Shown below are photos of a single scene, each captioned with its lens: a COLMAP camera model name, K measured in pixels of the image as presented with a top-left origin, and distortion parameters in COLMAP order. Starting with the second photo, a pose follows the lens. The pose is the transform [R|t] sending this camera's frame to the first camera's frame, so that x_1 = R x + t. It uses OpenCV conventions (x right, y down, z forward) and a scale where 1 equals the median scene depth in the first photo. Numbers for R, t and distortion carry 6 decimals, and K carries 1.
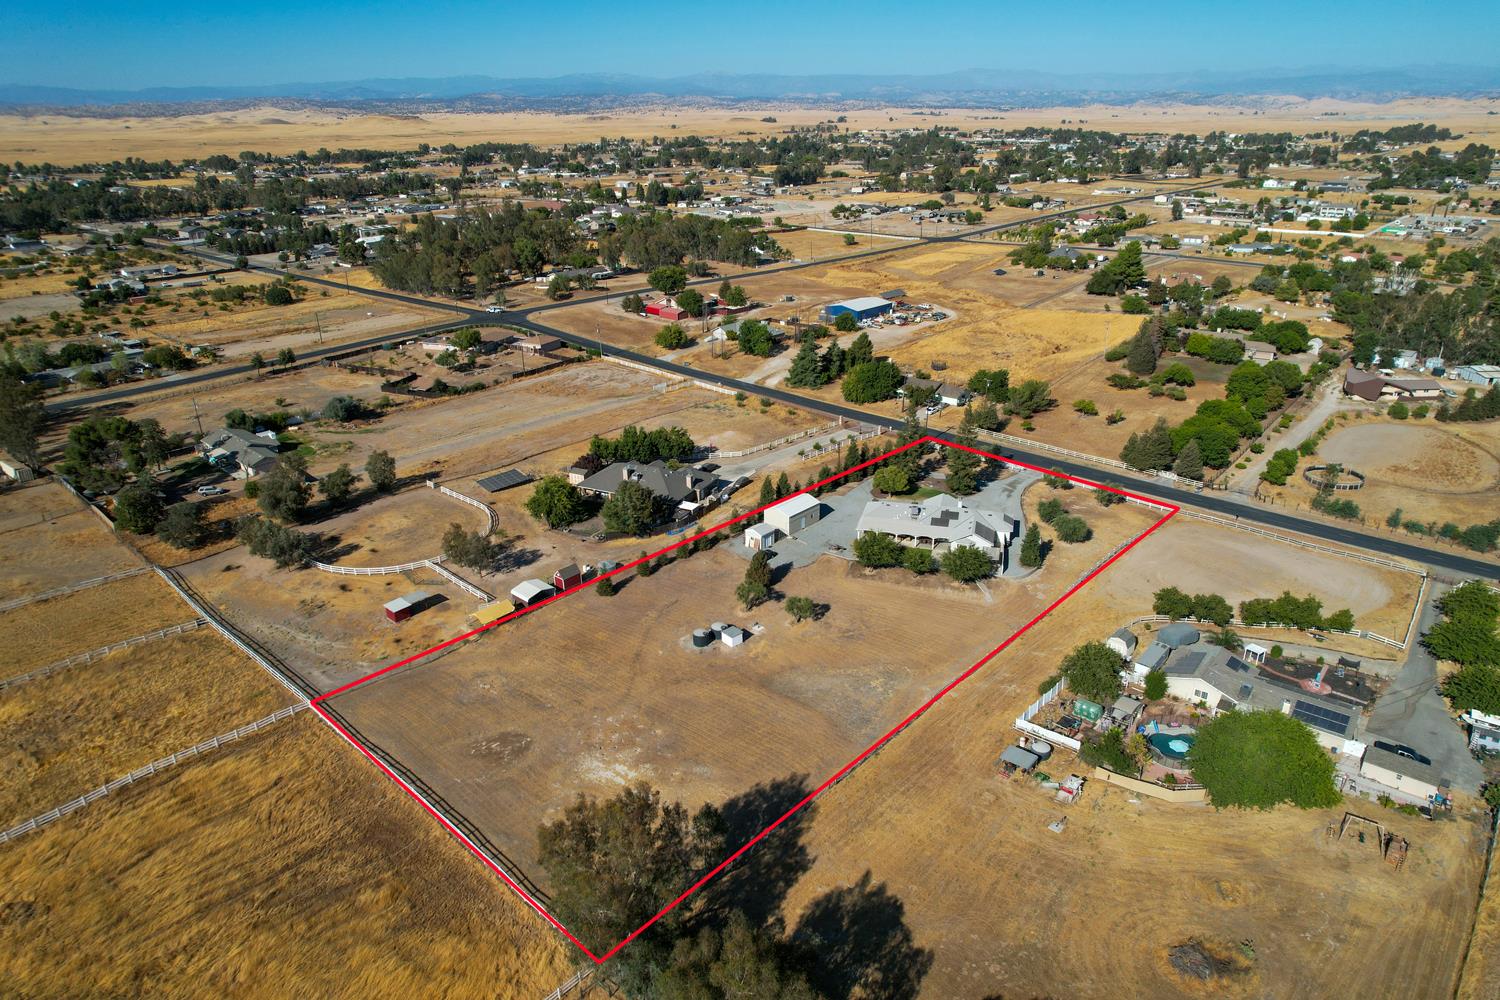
lens RADIAL K [[957.8, 0, 757.3], [0, 957.8, 501.3], [0, 0, 1]] dist [-0.077164, 0.070199]
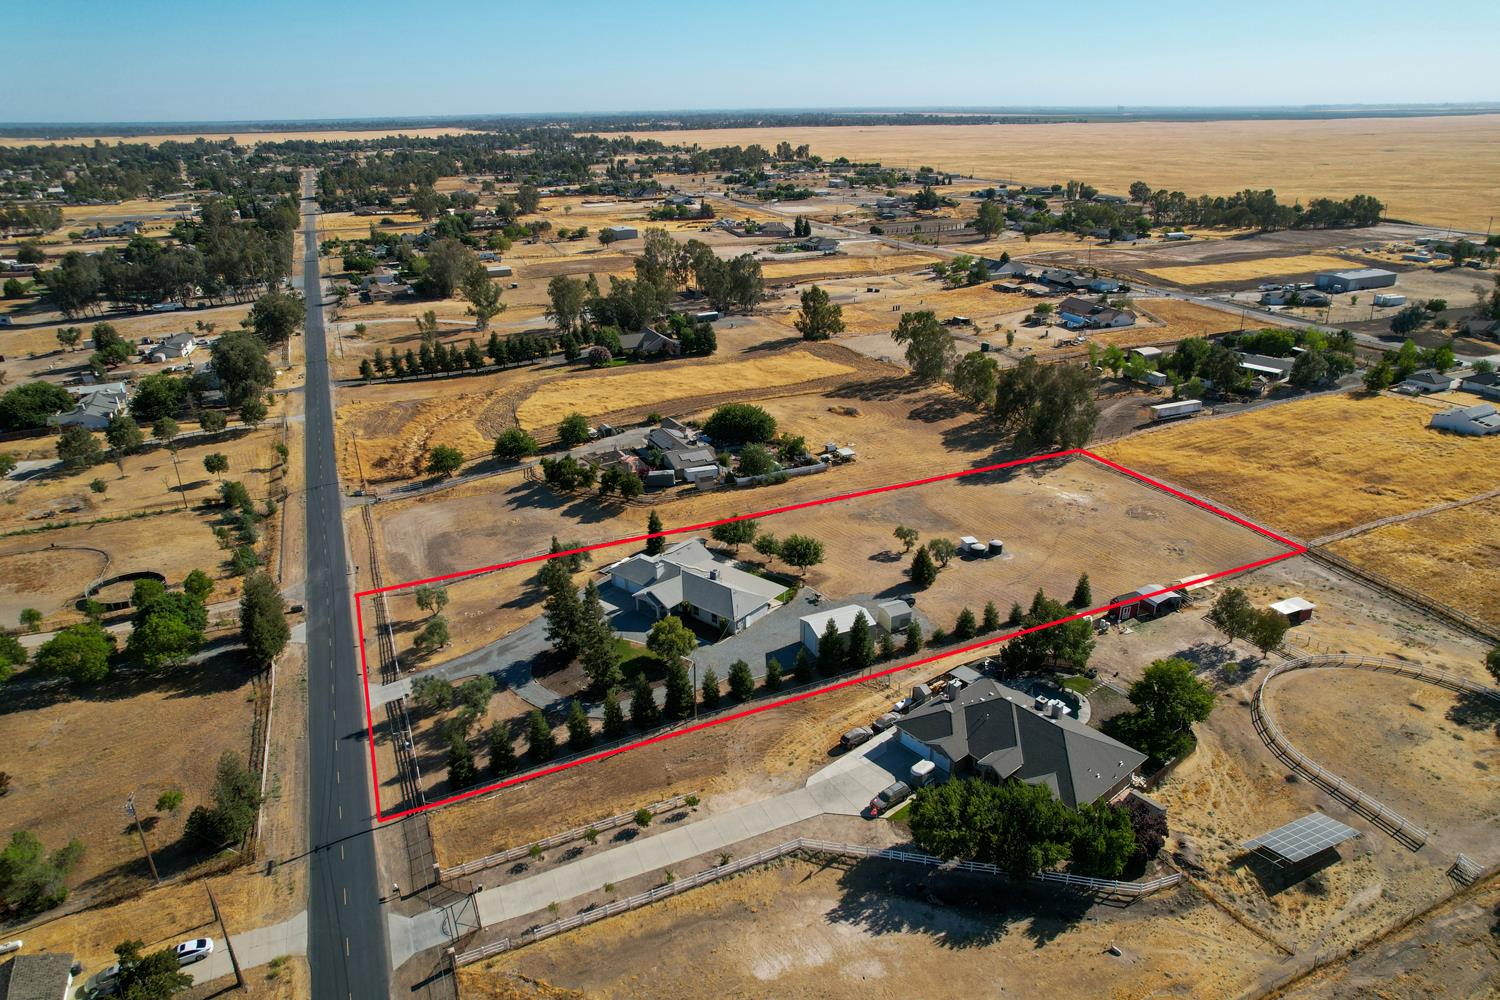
lens RADIAL K [[957.8, 0, 757.3], [0, 957.8, 501.3], [0, 0, 1]] dist [-0.077164, 0.070199]
pose [[-0.912994, -0.136977, 0.384292, -0.167229], [0.176952, 0.715782, 0.675532, -0.533814], [-0.367601, 0.684758, -0.629266, 1.288955]]
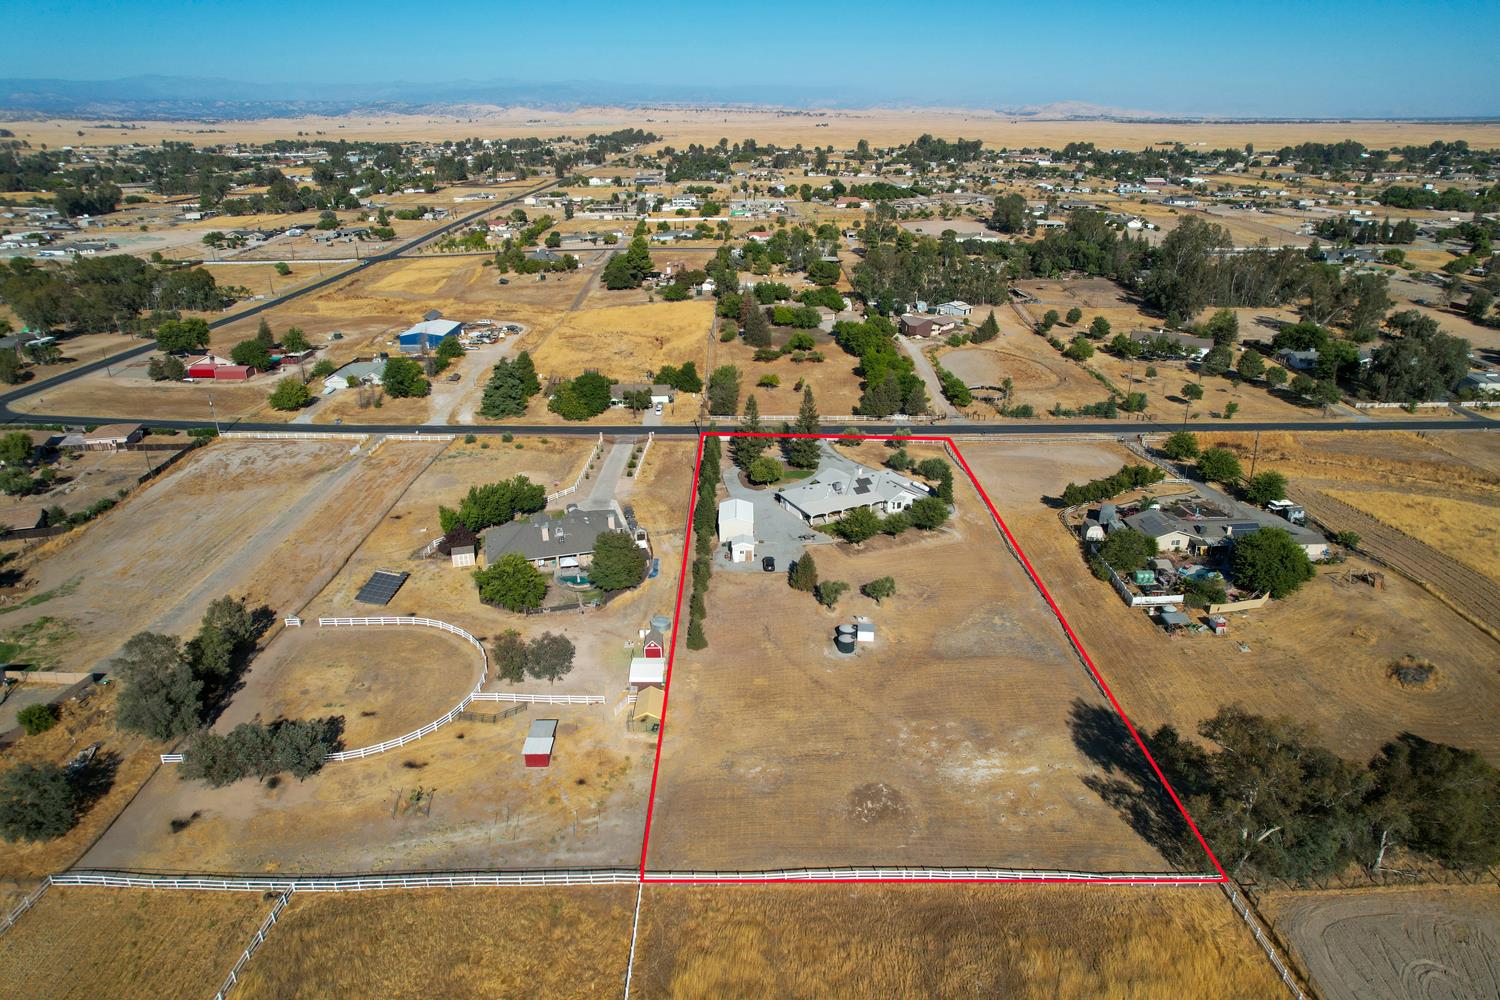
lens RADIAL K [[957.8, 0, 757.3], [0, 957.8, 501.3], [0, 0, 1]] dist [-0.077164, 0.070199]
pose [[0.736619, -0.250907, 0.628043, -0.506134], [0.256682, 0.962872, 0.083616, -0.075599], [-0.625705, 0.099614, 0.773673, 0.195805]]
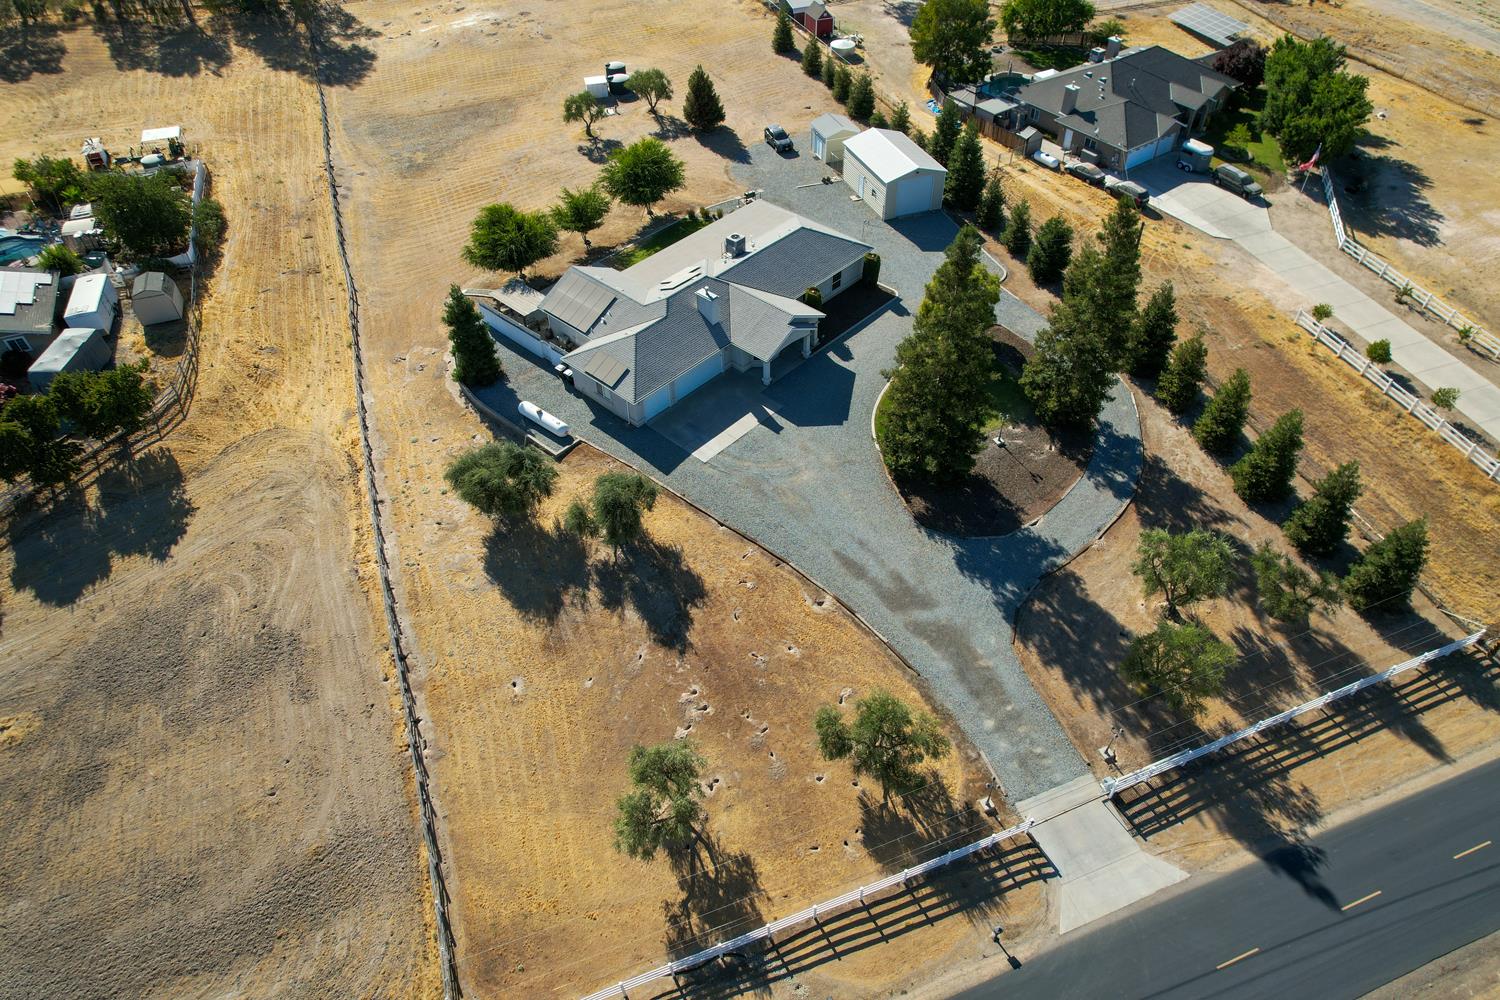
lens RADIAL K [[957.8, 0, 757.3], [0, 957.8, 501.3], [0, 0, 1]] dist [-0.077164, 0.070199]
pose [[-0.457847, 0.637553, -0.619598, 0.439672], [-0.324746, 0.528842, 0.784134, -0.238232], [0.827597, 0.560225, -0.035086, 0.946134]]
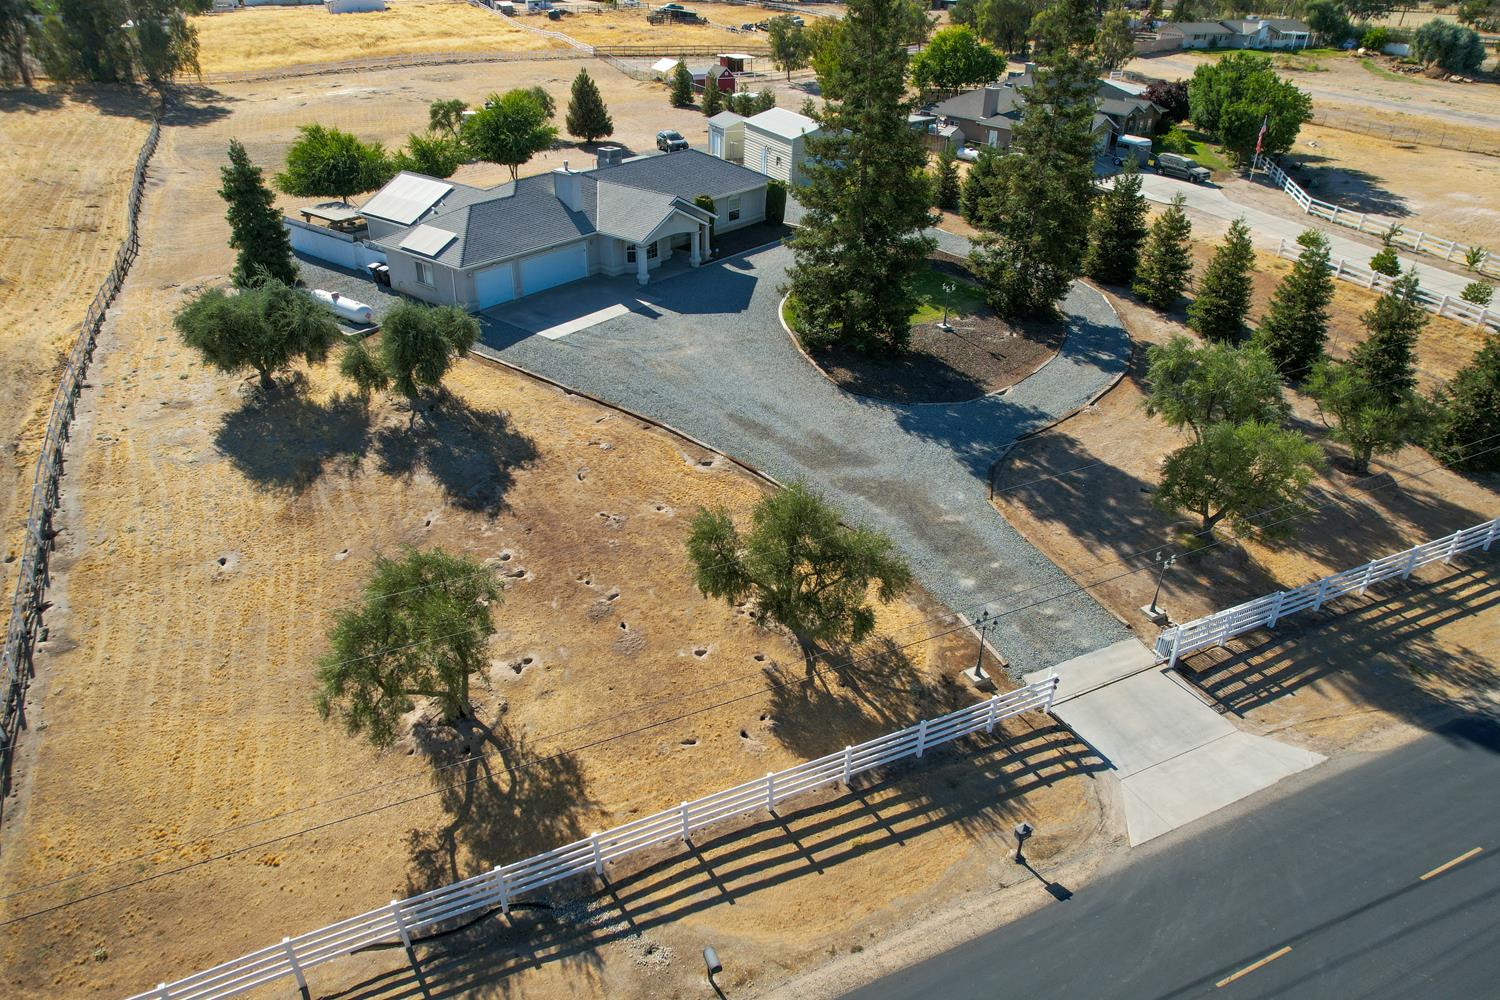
lens RADIAL K [[1004.9, 0, 756.5], [0, 1004.9, 501.2], [0, 0, 1]] dist [-0.072880, 0.068432]
pose [[-0.394004, 0.461554, -0.794813, 0.435563], [-0.363632, 0.715927, 0.596004, -0.123647], [0.844116, 0.523847, -0.114243, 1.005136]]
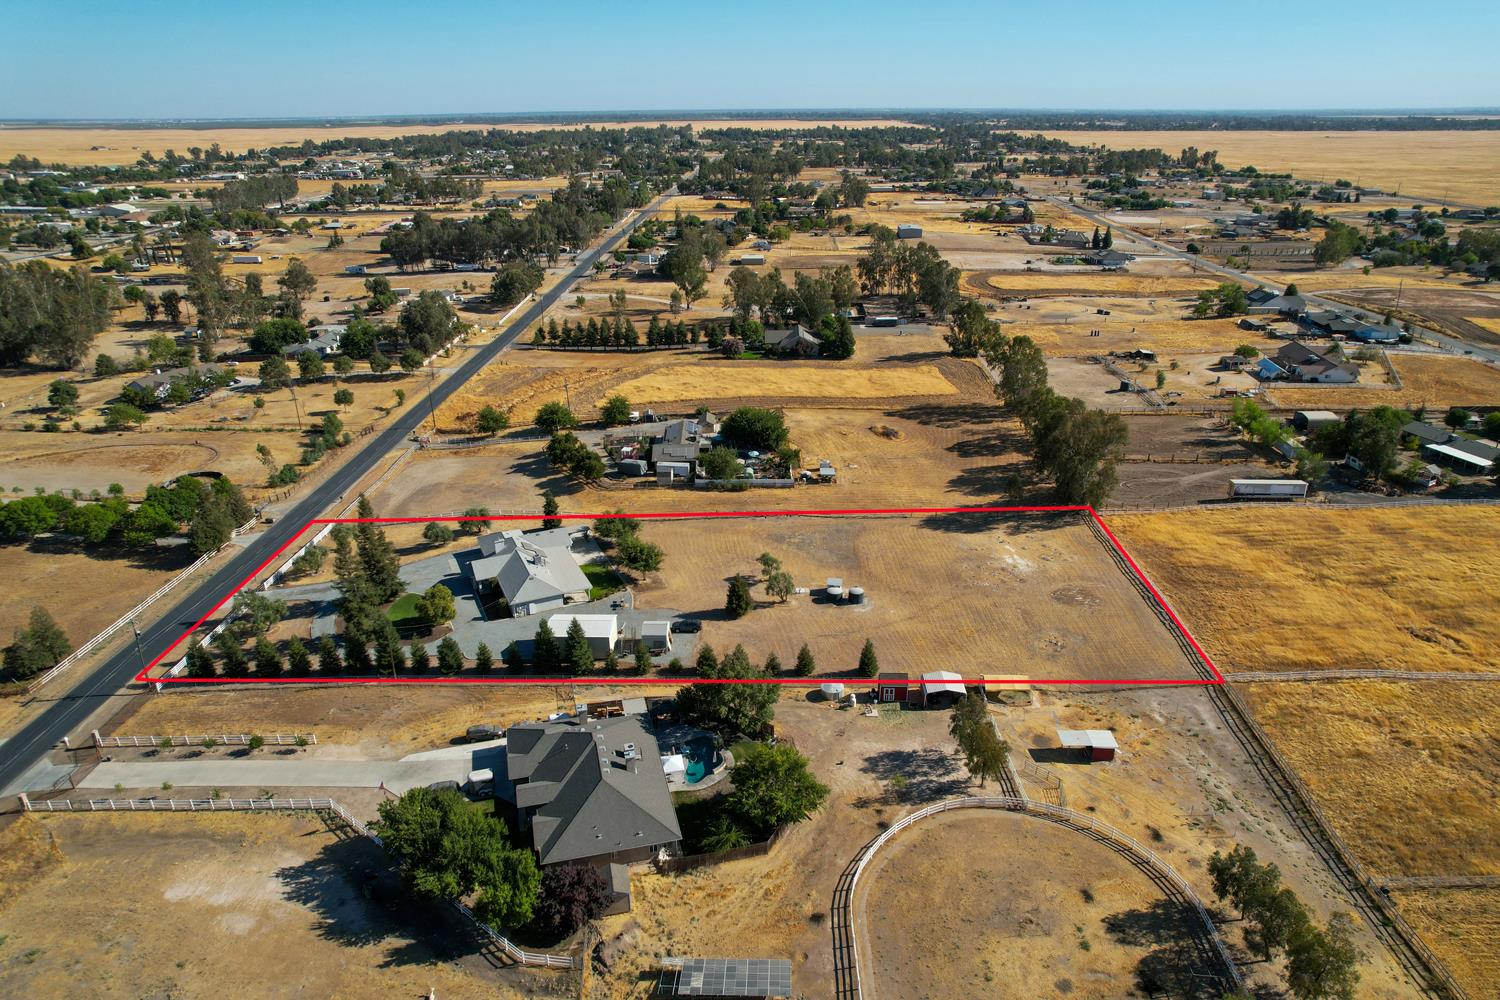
lens RADIAL K [[957.8, 0, 757.3], [0, 957.8, 501.3], [0, 0, 1]] dist [-0.077164, 0.070199]
pose [[-0.648858, -0.280058, 0.707496, -0.510583], [0.304678, 0.756386, 0.578837, -0.423278], [-0.697248, 0.591142, -0.405460, 1.030525]]
